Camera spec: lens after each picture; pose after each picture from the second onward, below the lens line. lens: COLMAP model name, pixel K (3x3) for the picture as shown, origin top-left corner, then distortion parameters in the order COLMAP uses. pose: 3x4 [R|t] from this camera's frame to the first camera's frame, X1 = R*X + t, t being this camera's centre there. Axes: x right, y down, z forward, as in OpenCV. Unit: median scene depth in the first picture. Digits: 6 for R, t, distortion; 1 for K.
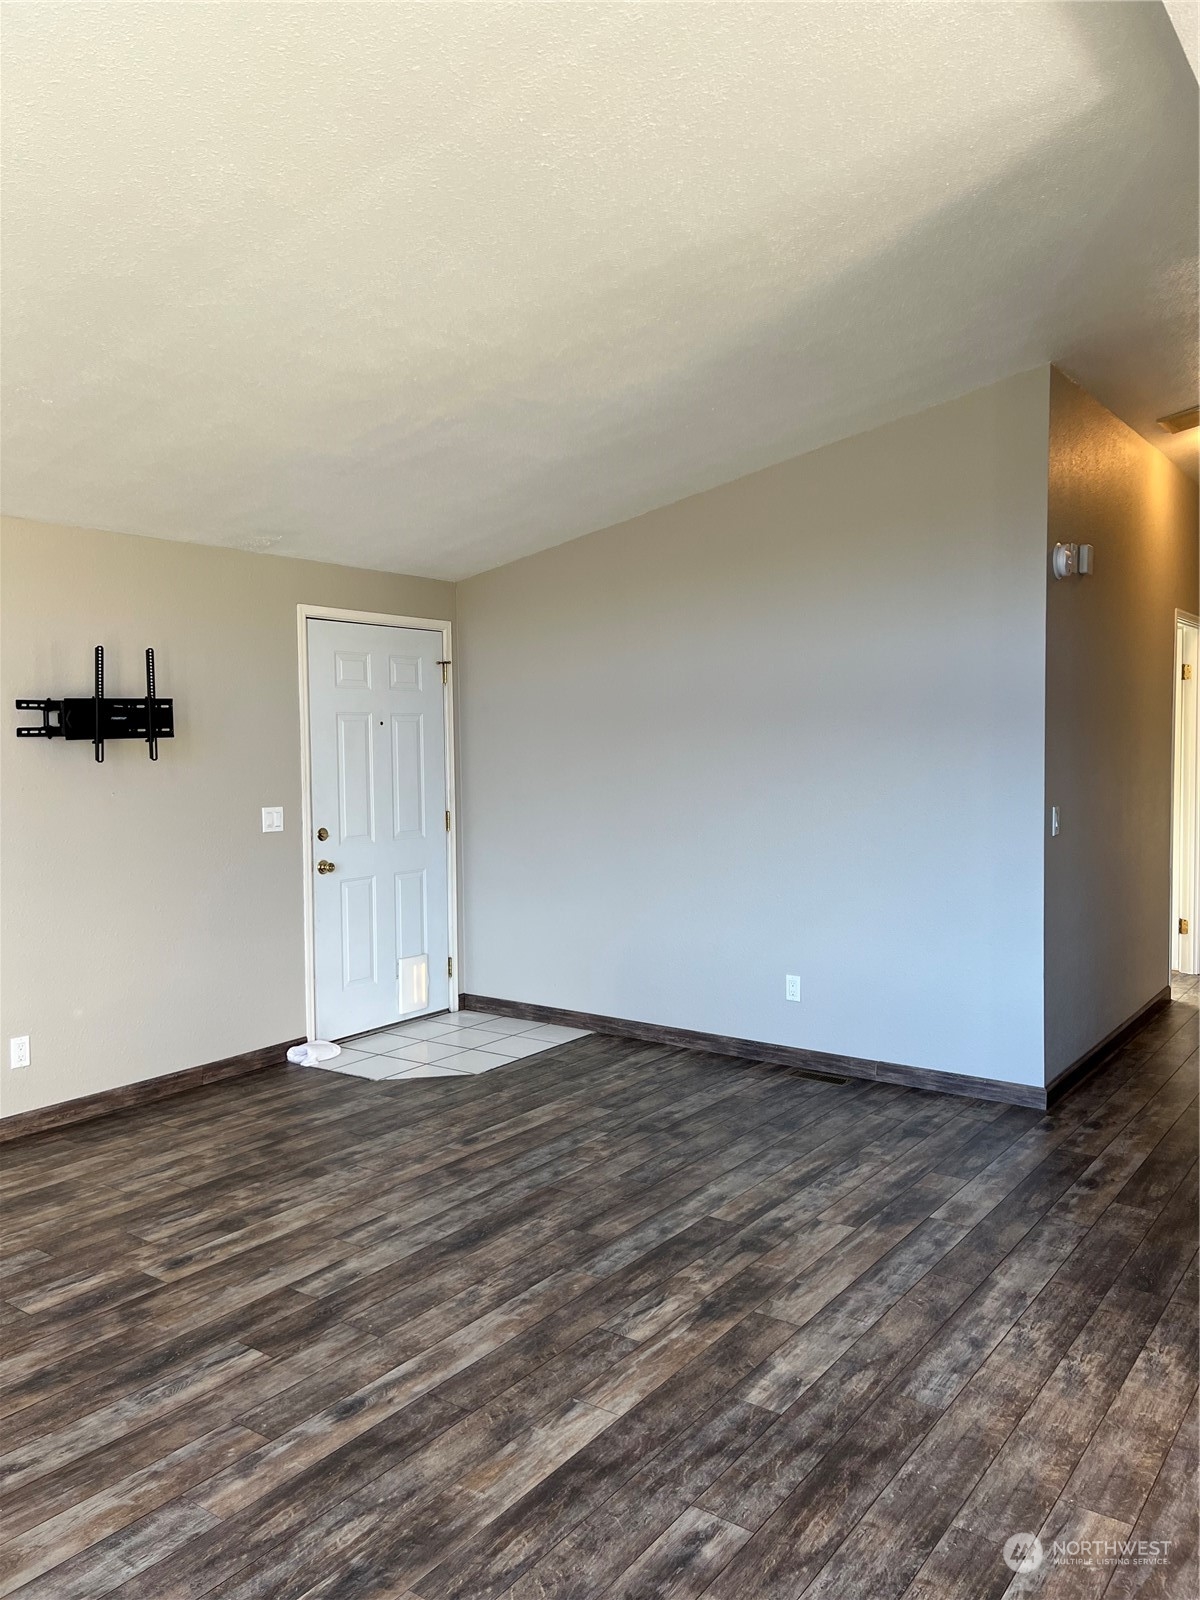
lens RADIAL K [[1210.7, 0, 592.3], [0, 1210.7, 808.4], [0, 0, 1]] dist [0.055304, -0.065089]
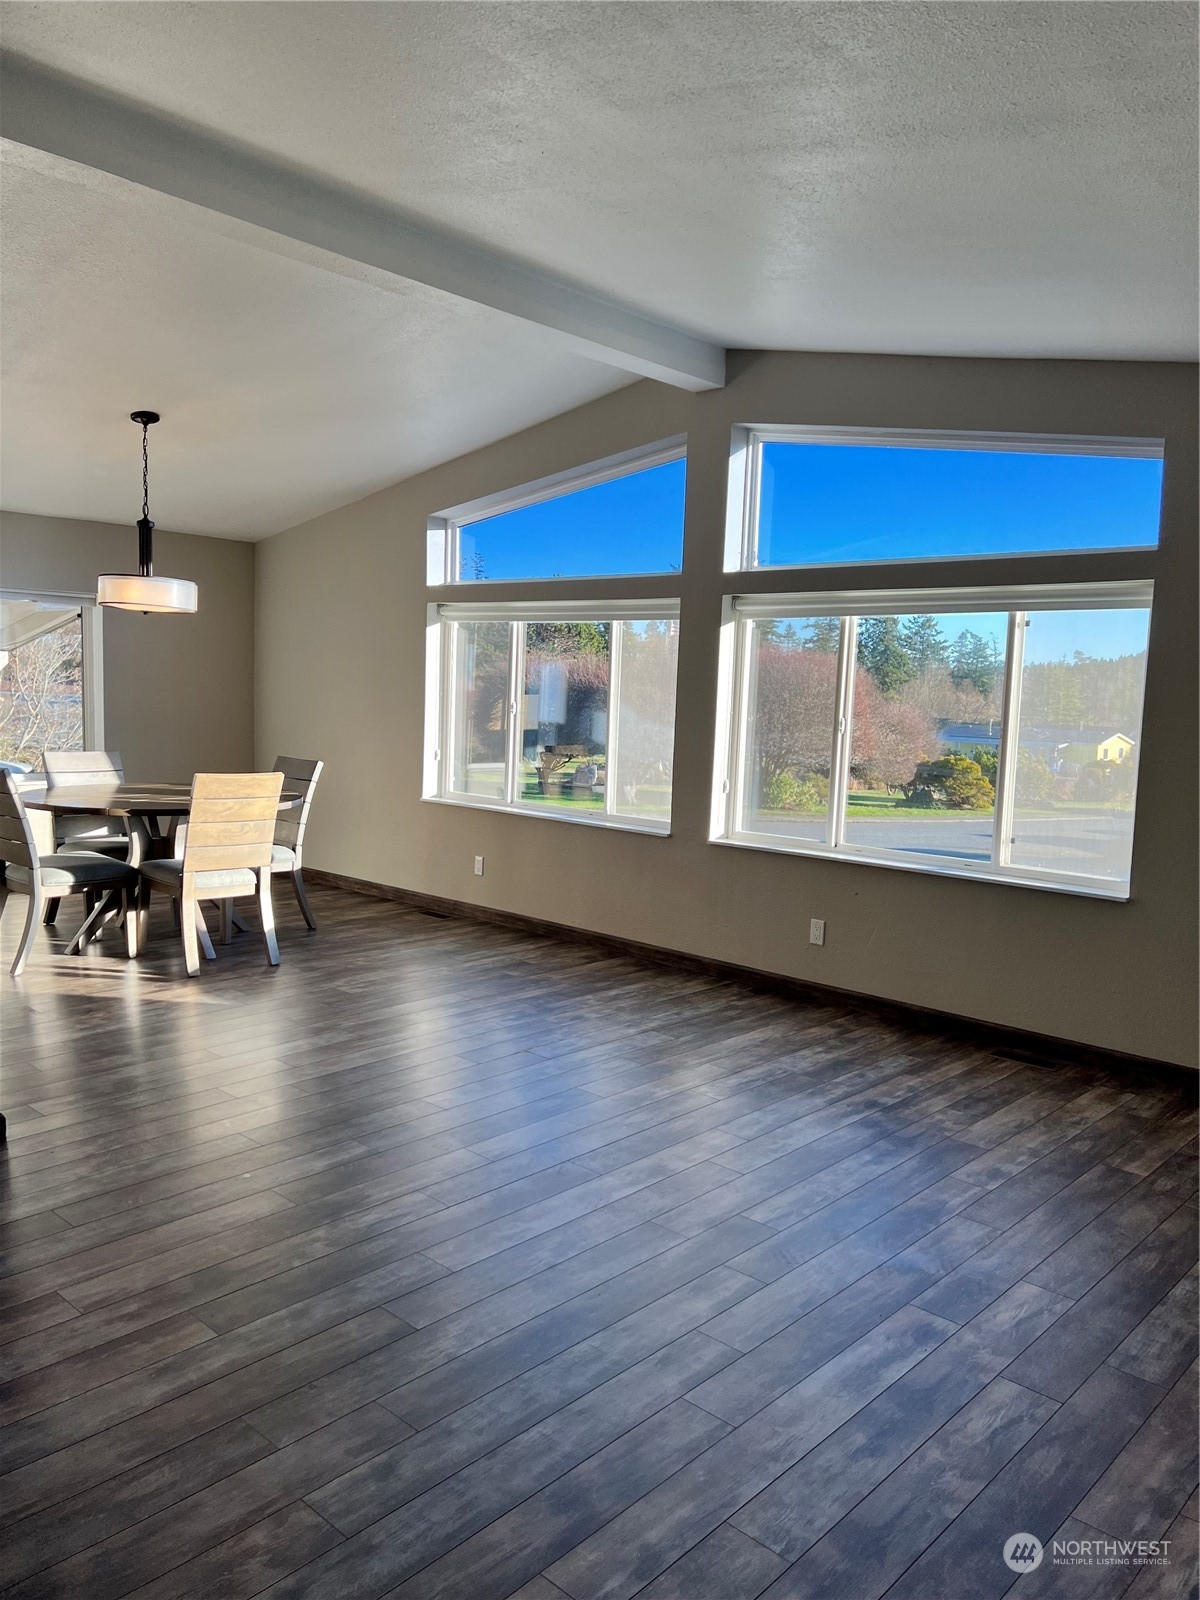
lens RADIAL K [[1210.7, 0, 592.3], [0, 1210.7, 808.4], [0, 0, 1]] dist [0.055304, -0.065089]
pose [[-0.993777, -0.035807, 0.105477, -0.183125], [-0.018763, 0.987204, 0.158354, -0.079699], [-0.109797, 0.155389, -0.981732, 1.636679]]
